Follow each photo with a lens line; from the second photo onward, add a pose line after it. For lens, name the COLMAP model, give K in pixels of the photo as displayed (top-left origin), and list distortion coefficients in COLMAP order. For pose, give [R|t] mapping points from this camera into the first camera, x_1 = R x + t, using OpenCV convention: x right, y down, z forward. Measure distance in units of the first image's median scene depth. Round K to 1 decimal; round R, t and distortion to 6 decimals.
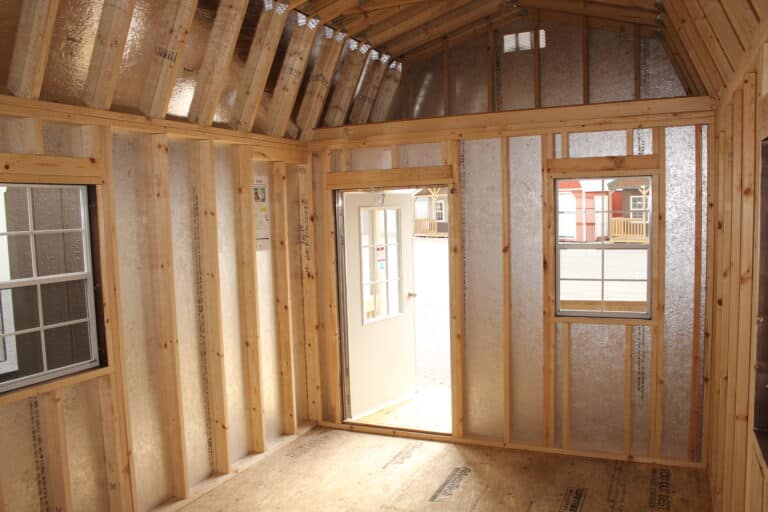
lens RADIAL K [[637.6, 0, 383.3], [0, 637.6, 269.9], [0, 0, 1]] dist [-0.163842, 0.135307]
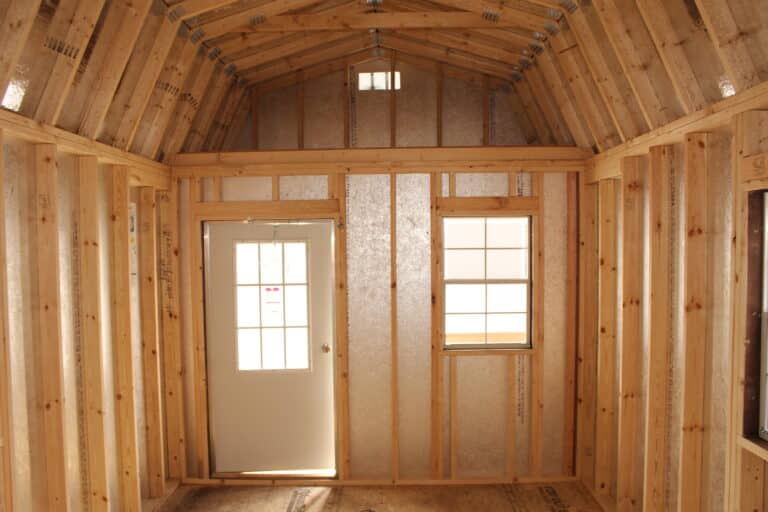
lens RADIAL K [[637.6, 0, 383.3], [0, 637.6, 269.9], [0, 0, 1]] dist [-0.163842, 0.135307]
pose [[0.918317, 0.003501, 0.395831, -0.221185], [0.018914, 0.998431, -0.052711, -0.003607], [-0.395395, 0.055892, 0.916809, 0.082838]]
